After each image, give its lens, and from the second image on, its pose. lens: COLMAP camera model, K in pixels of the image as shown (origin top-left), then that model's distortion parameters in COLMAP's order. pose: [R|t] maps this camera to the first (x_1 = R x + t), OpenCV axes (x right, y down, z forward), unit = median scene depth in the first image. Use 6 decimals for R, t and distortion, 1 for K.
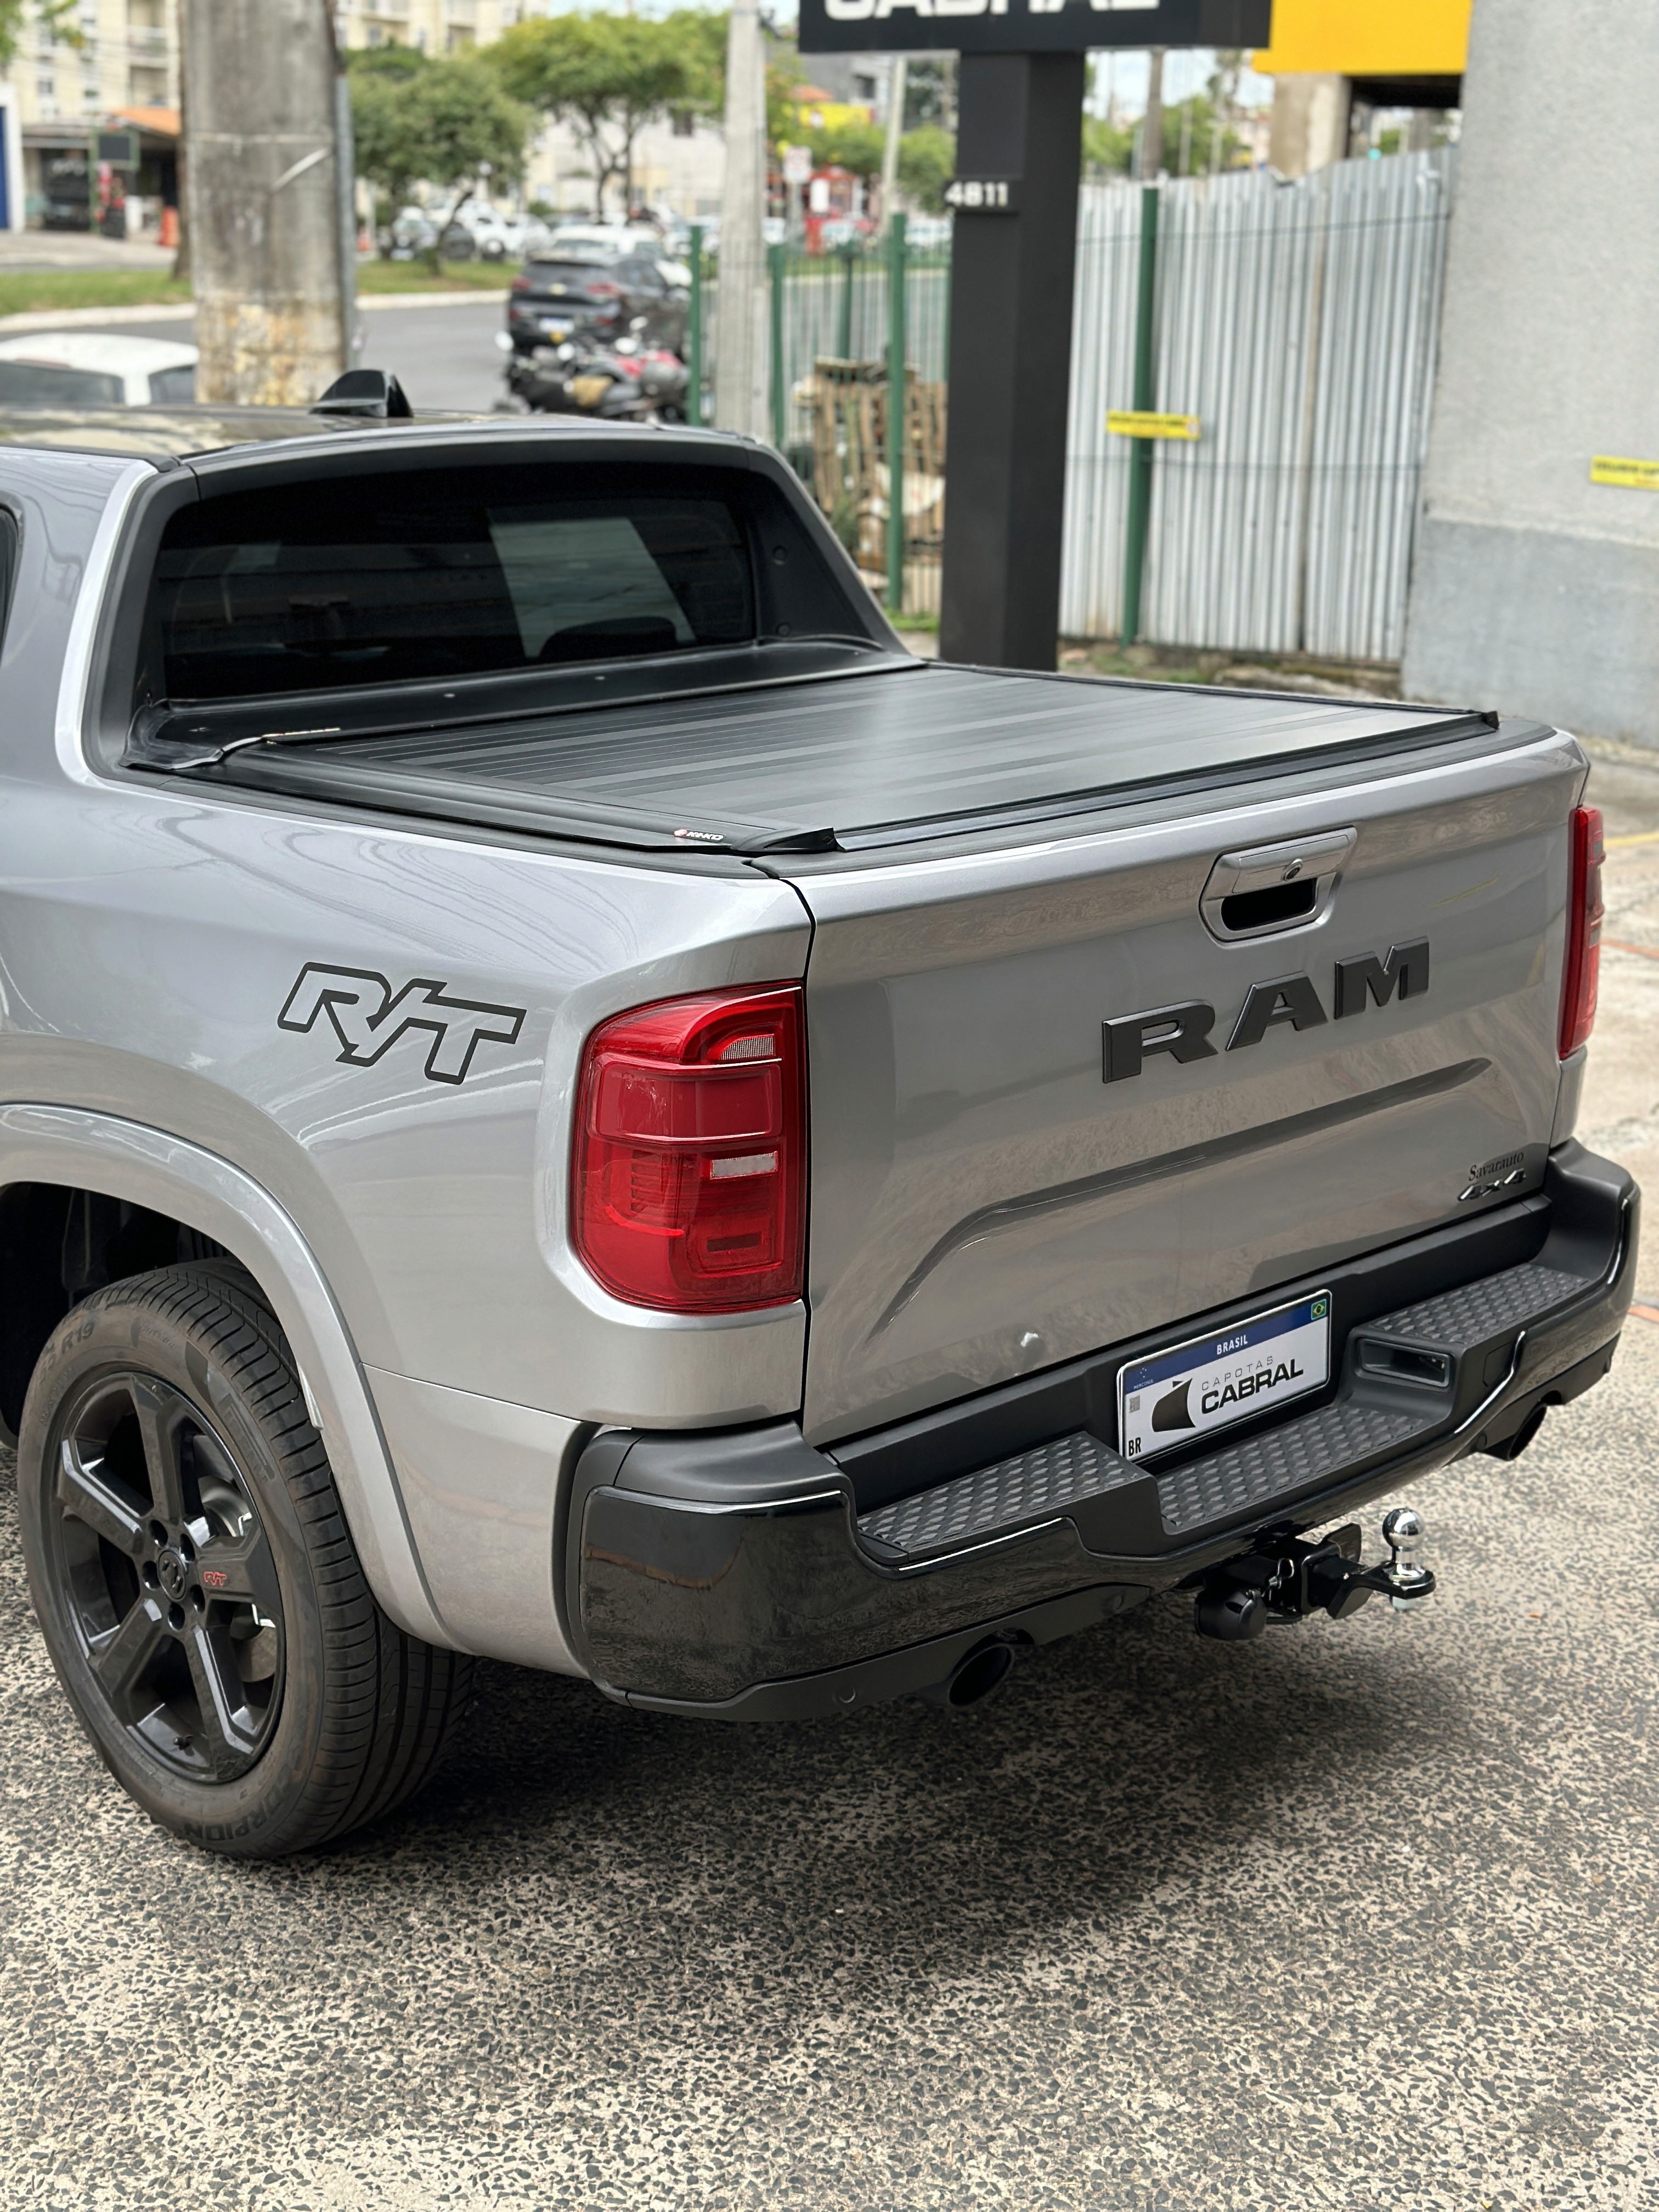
lens RADIAL K [[2923.5, 0, 829.5], [0, 2923.5, 1106.0], [0, 0, 1]] dist [0.111678, -0.464603]
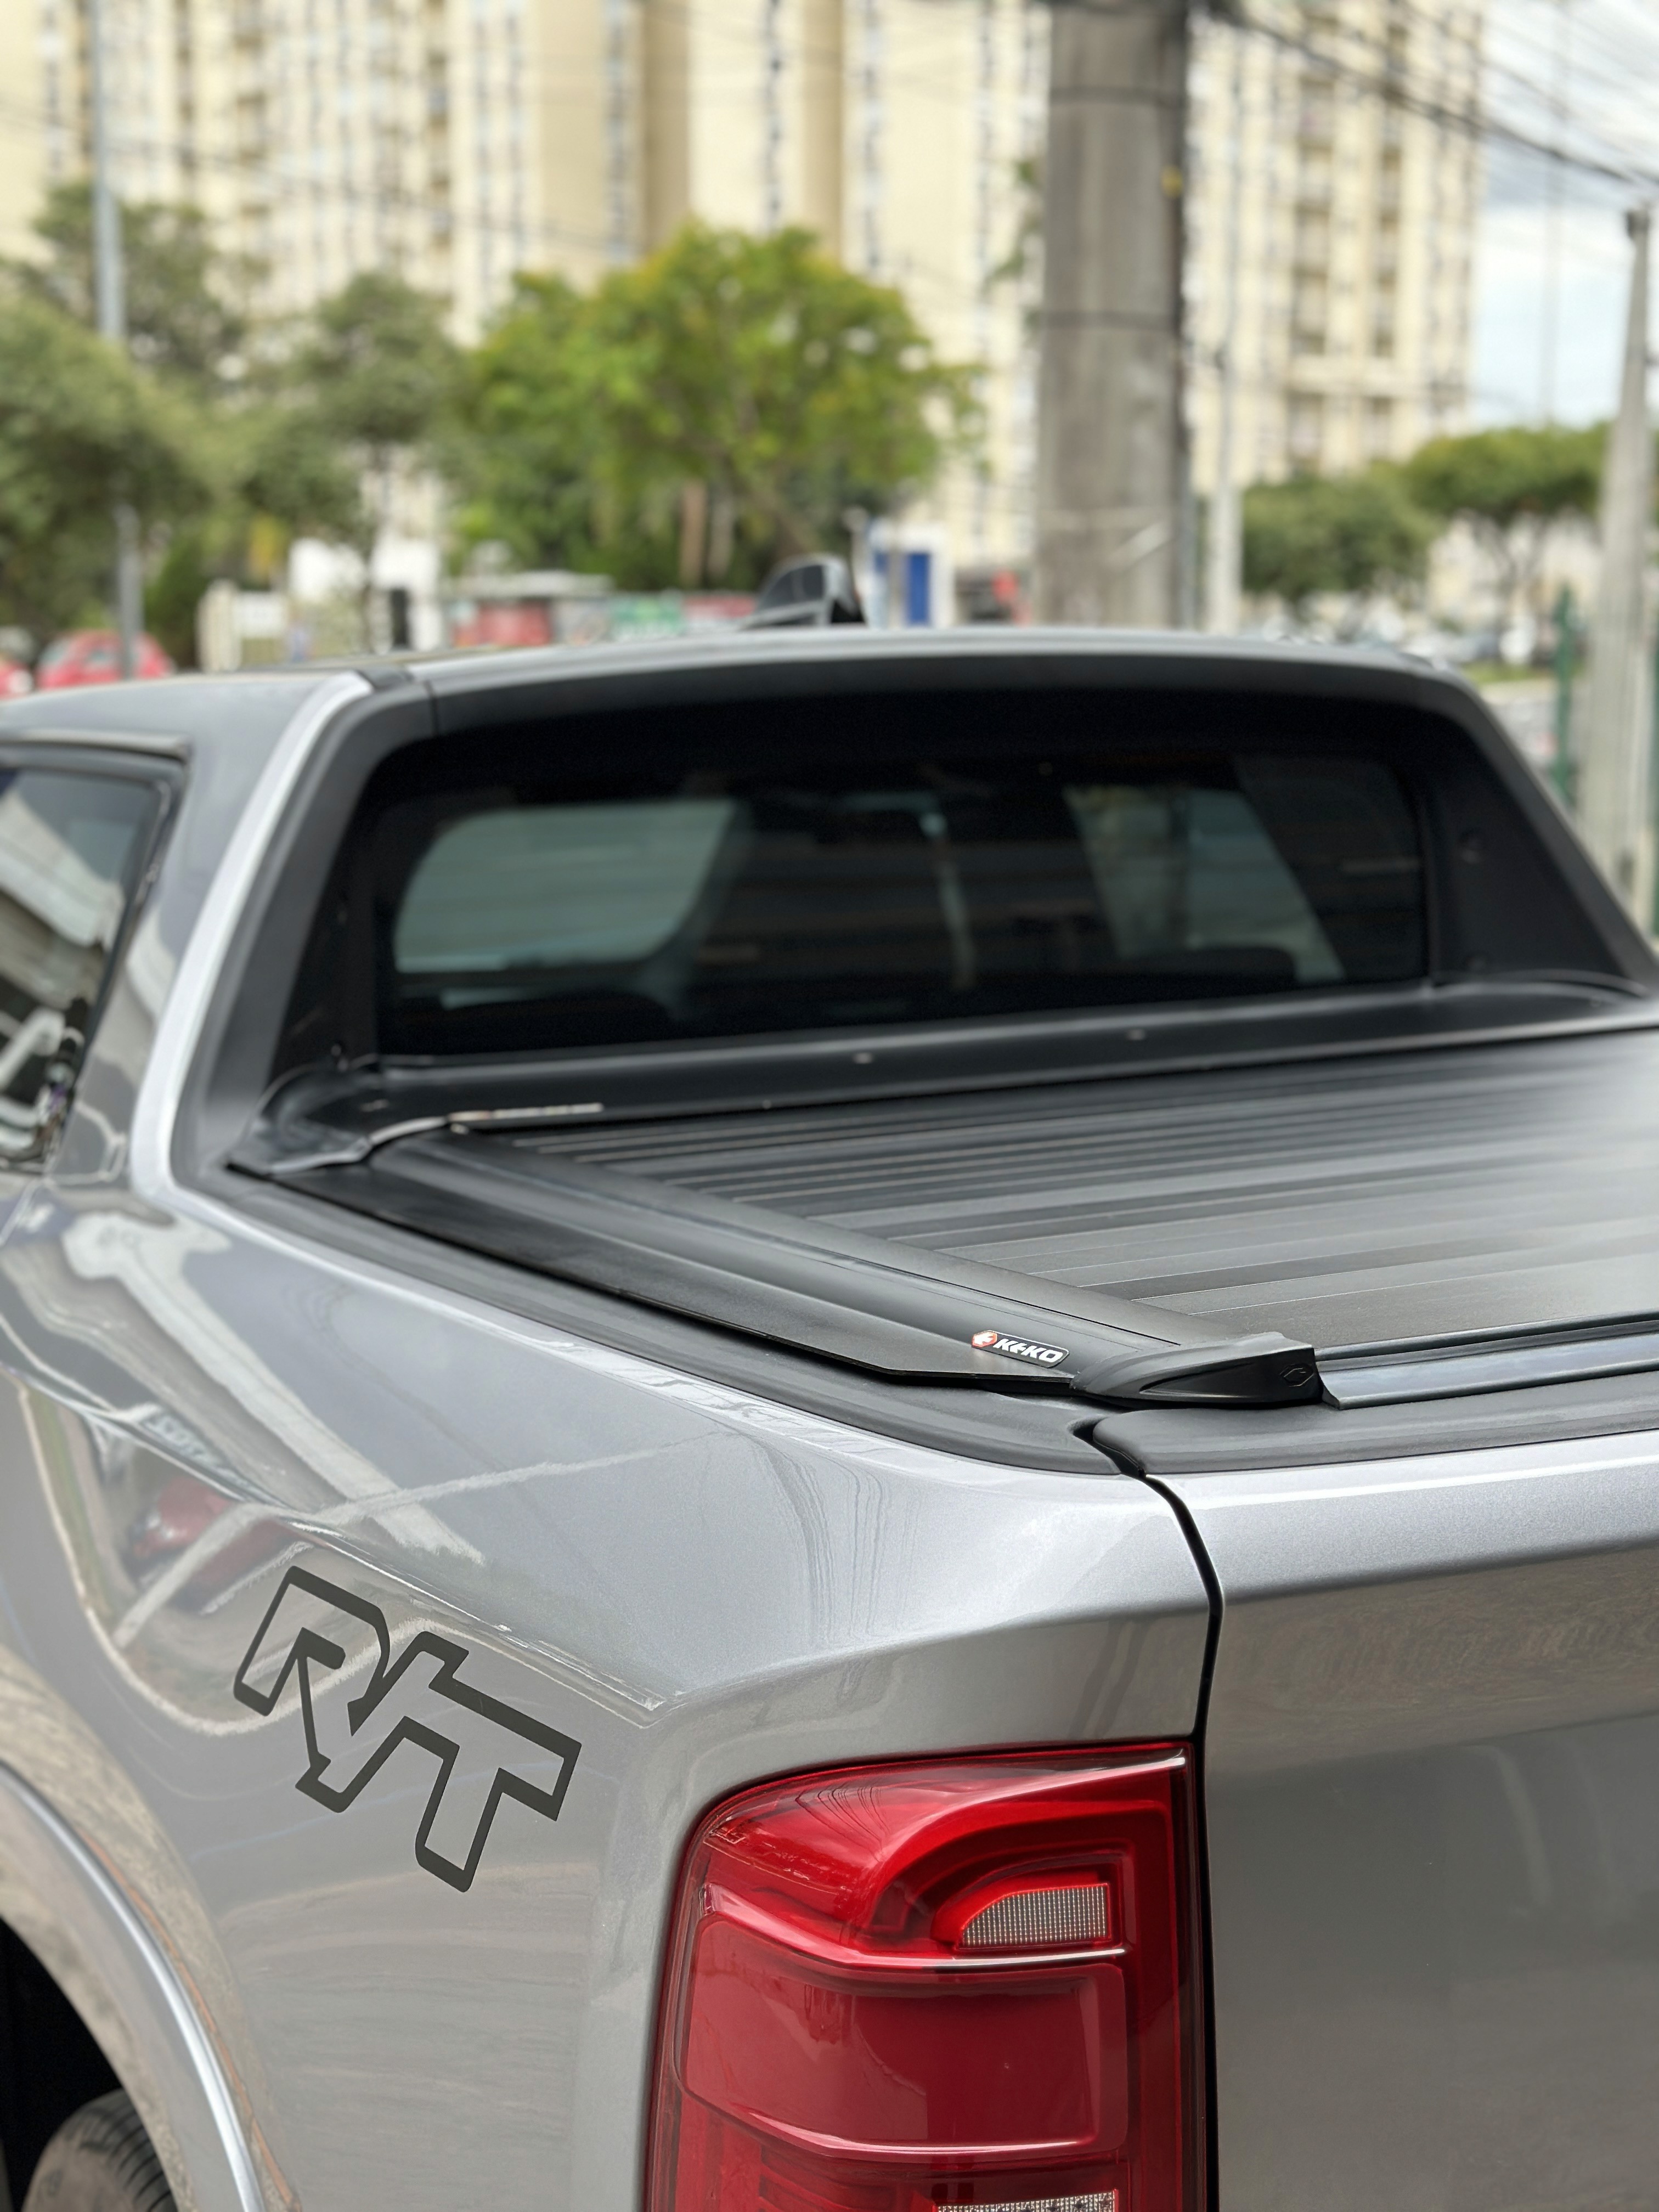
lens RADIAL K [[2923.5, 0, 829.5], [0, 2923.5, 1106.0], [0, 0, 1]] dist [0.111678, -0.464603]
pose [[0.954714, 0.014296, -0.297181, 0.055757], [-0.054639, 0.990282, -0.127893, -0.069202], [0.292464, 0.138339, 0.946217, 0.561376]]
